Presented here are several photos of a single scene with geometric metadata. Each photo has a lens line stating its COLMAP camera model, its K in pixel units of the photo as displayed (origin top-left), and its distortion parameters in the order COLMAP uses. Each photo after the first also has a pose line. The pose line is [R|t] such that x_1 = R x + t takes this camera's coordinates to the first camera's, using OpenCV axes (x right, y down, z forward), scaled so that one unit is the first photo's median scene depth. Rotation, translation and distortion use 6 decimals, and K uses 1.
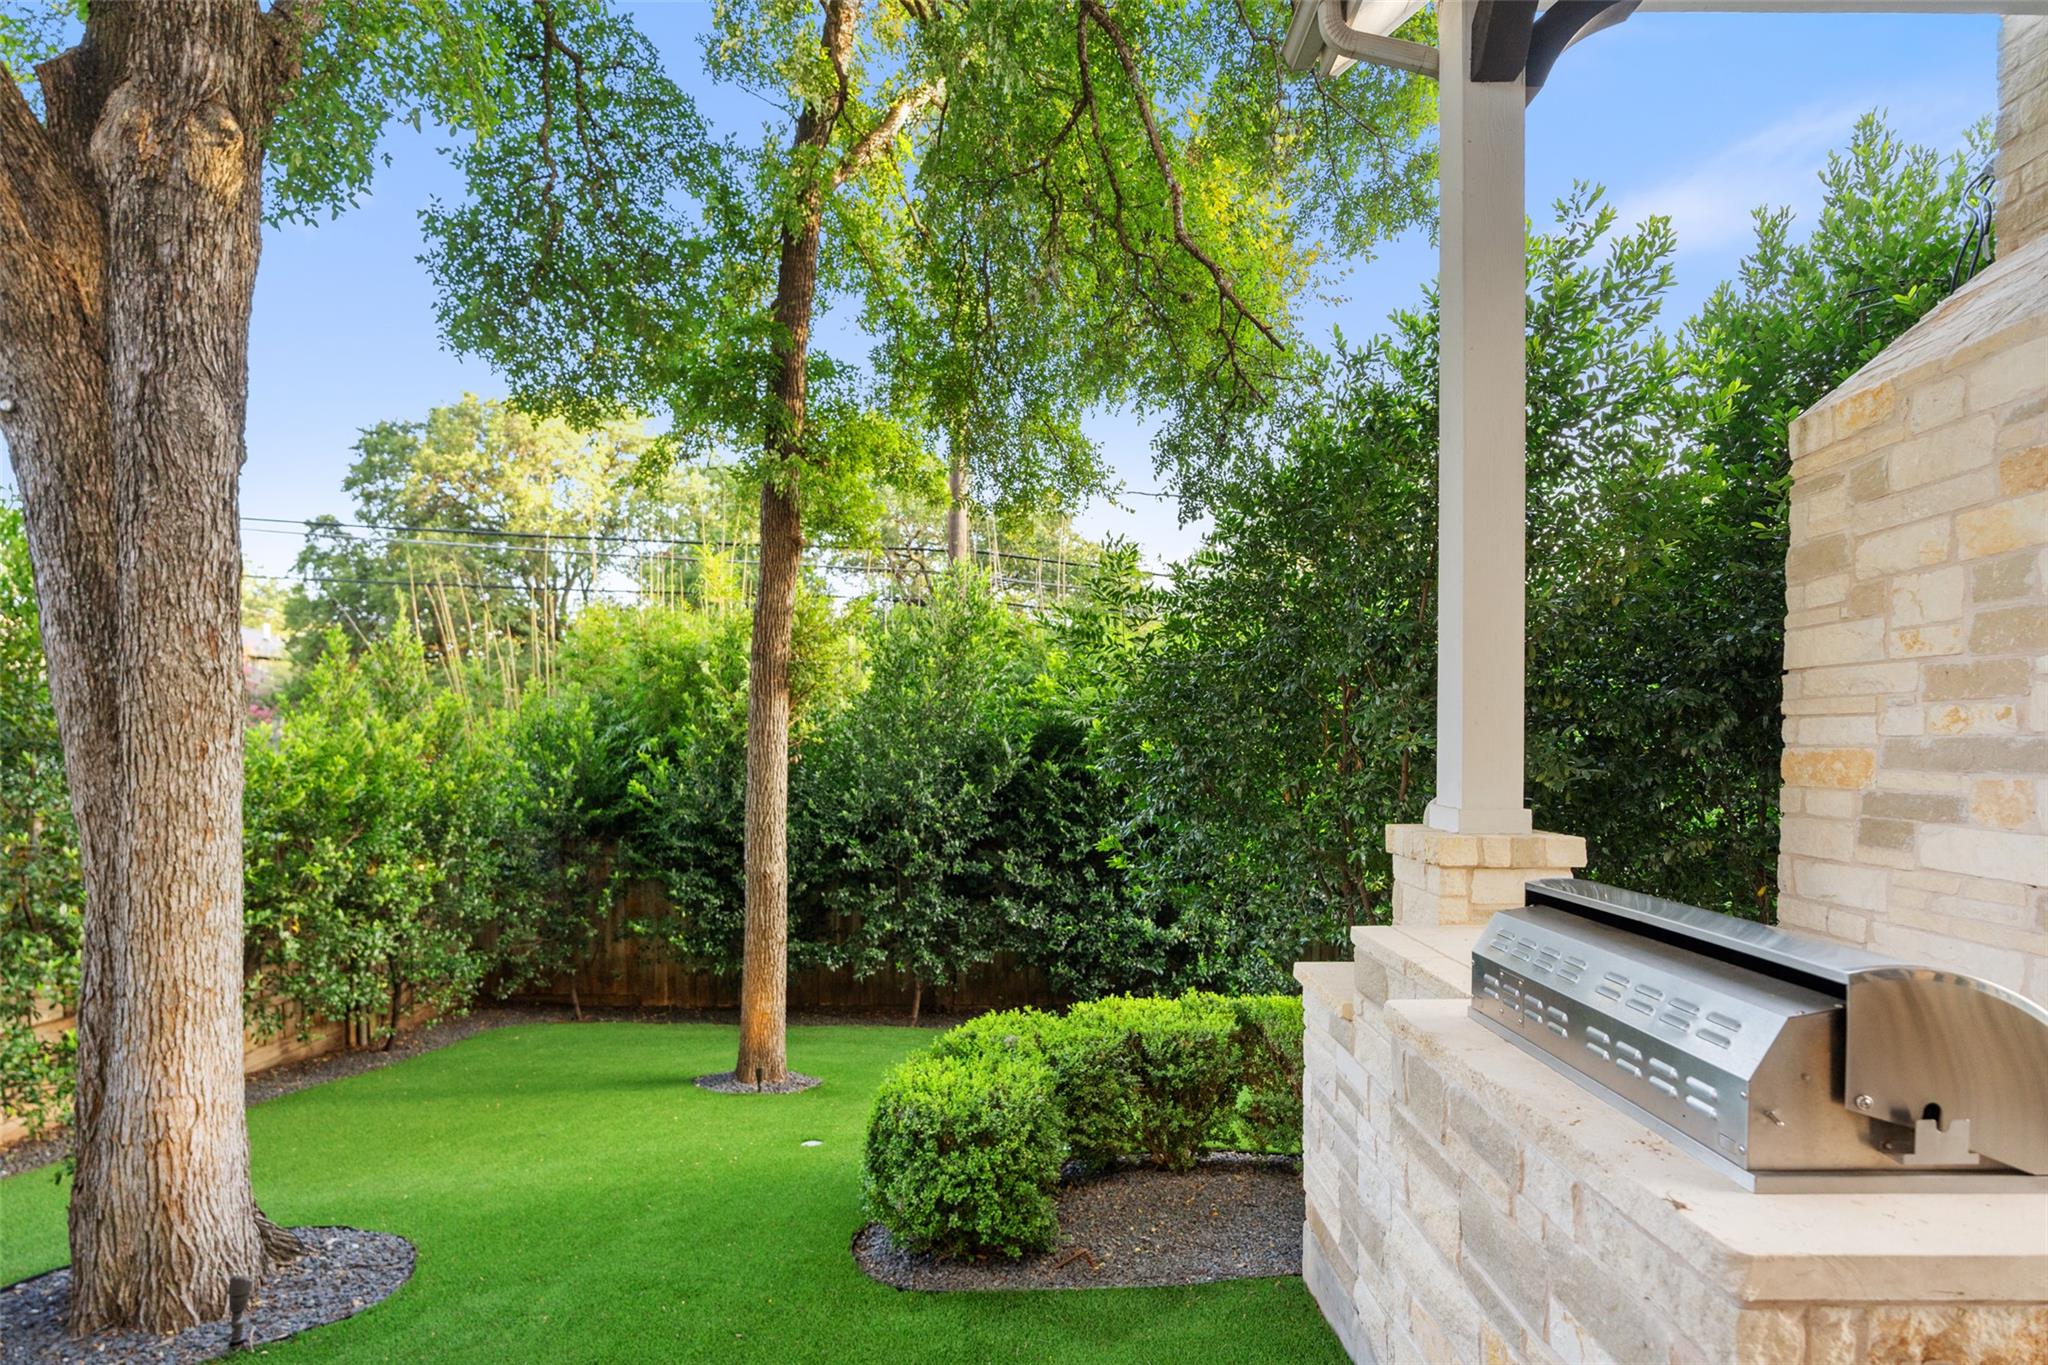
lens RADIAL K [[1032.3, 0, 953.8], [0, 1032.3, 683.7], [0, 0, 1]] dist [-0.003461, 0.000433]
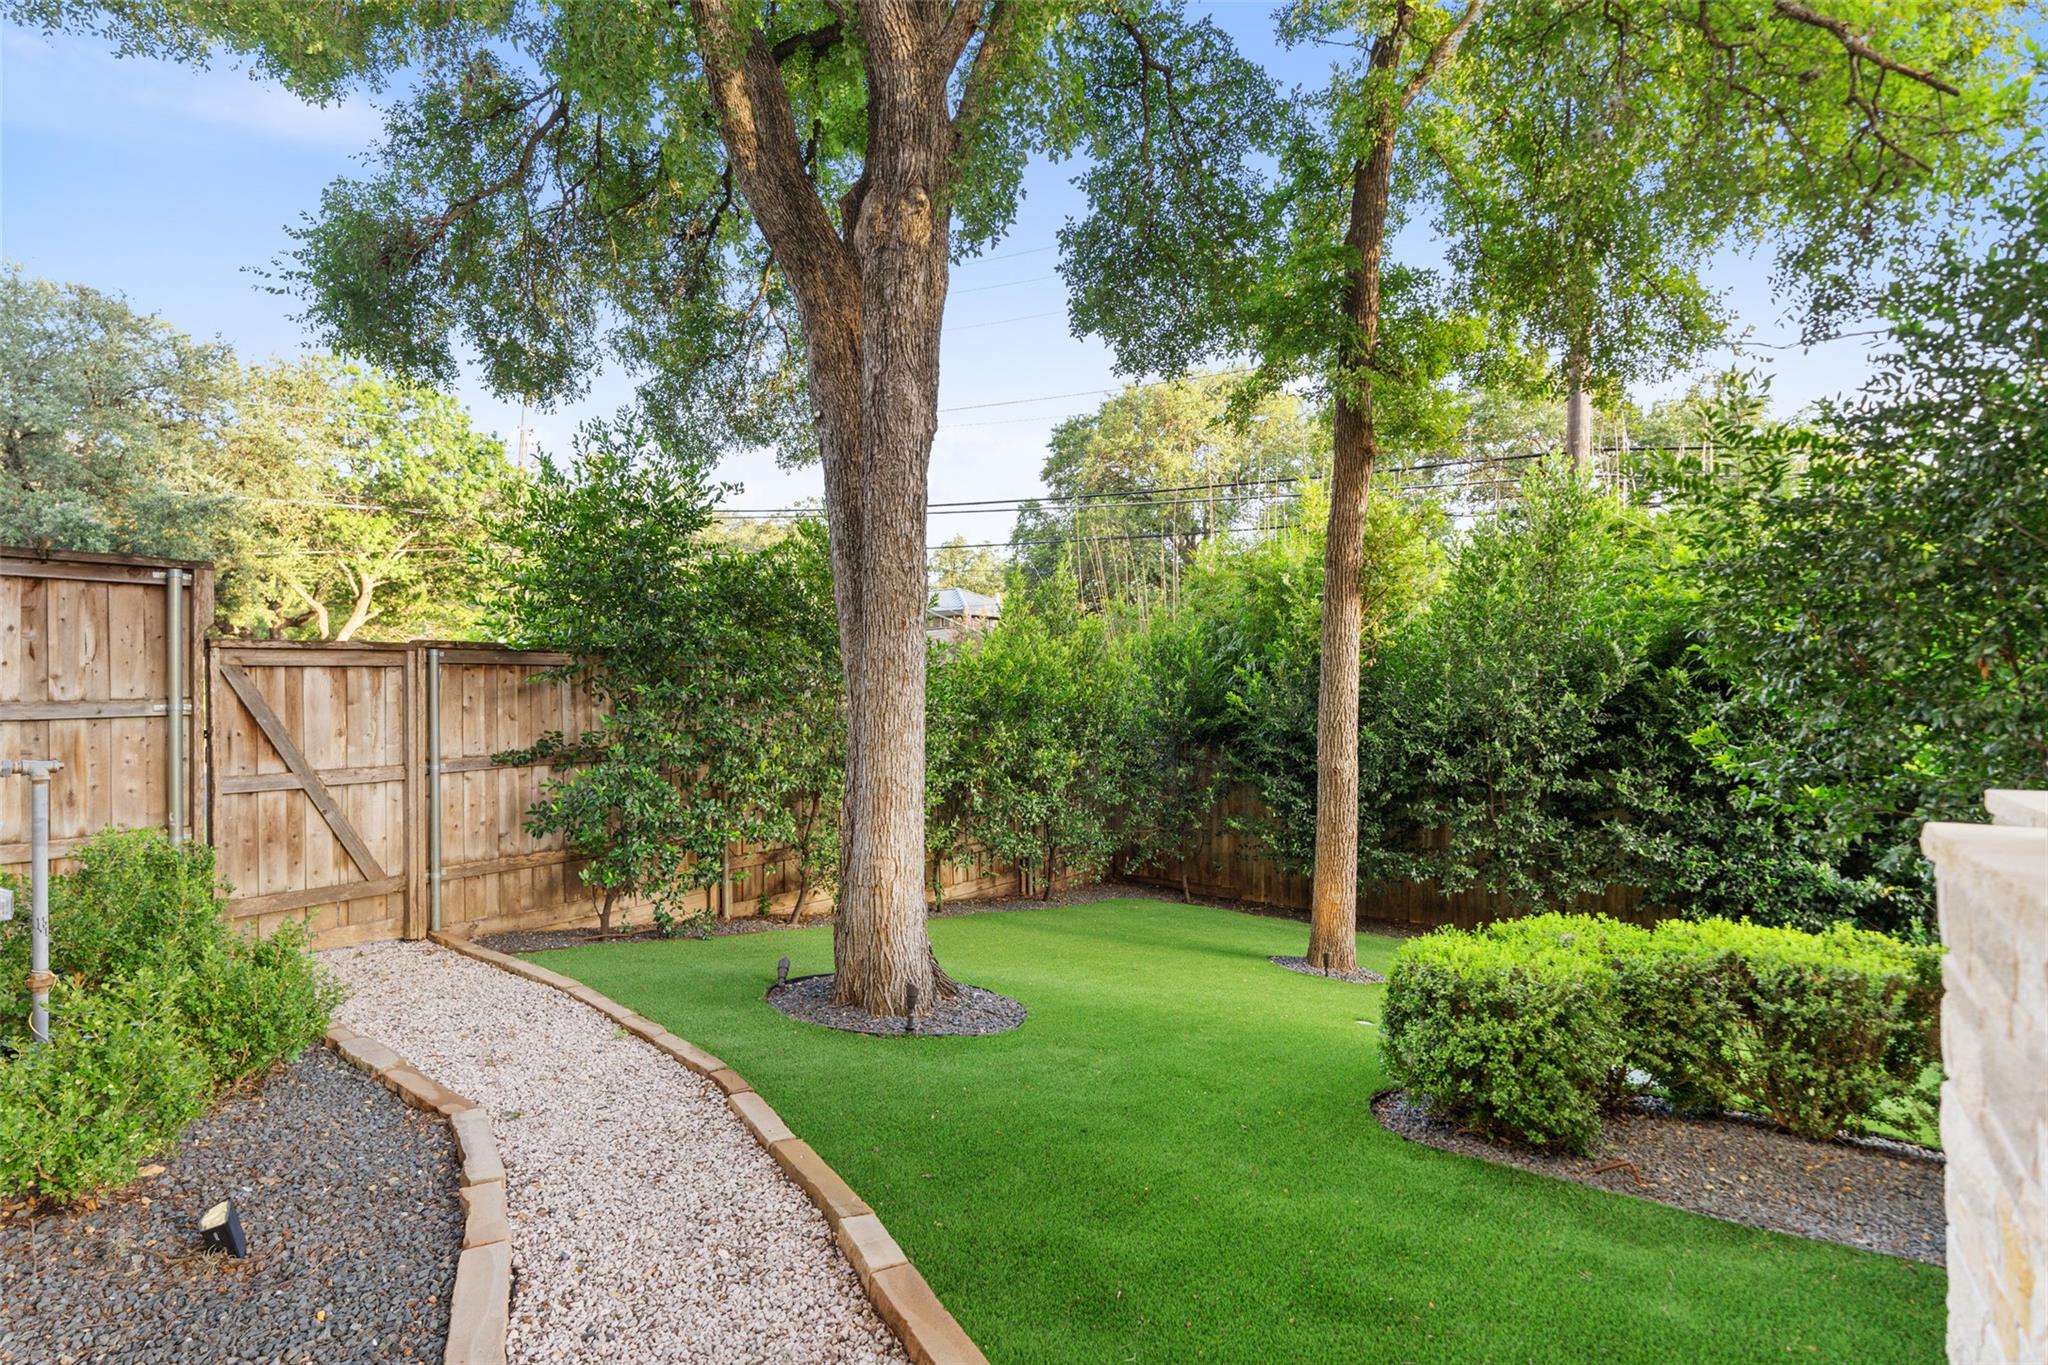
lens RADIAL K [[1032.3, 0, 953.8], [0, 1032.3, 683.7], [0, 0, 1]] dist [-0.003461, 0.000433]
pose [[0.768035, 0.002267, -0.640404, 0.196047], [-0.020094, 0.999587, -0.020560, 0.128548], [0.640093, 0.028659, 0.767763, -0.061795]]
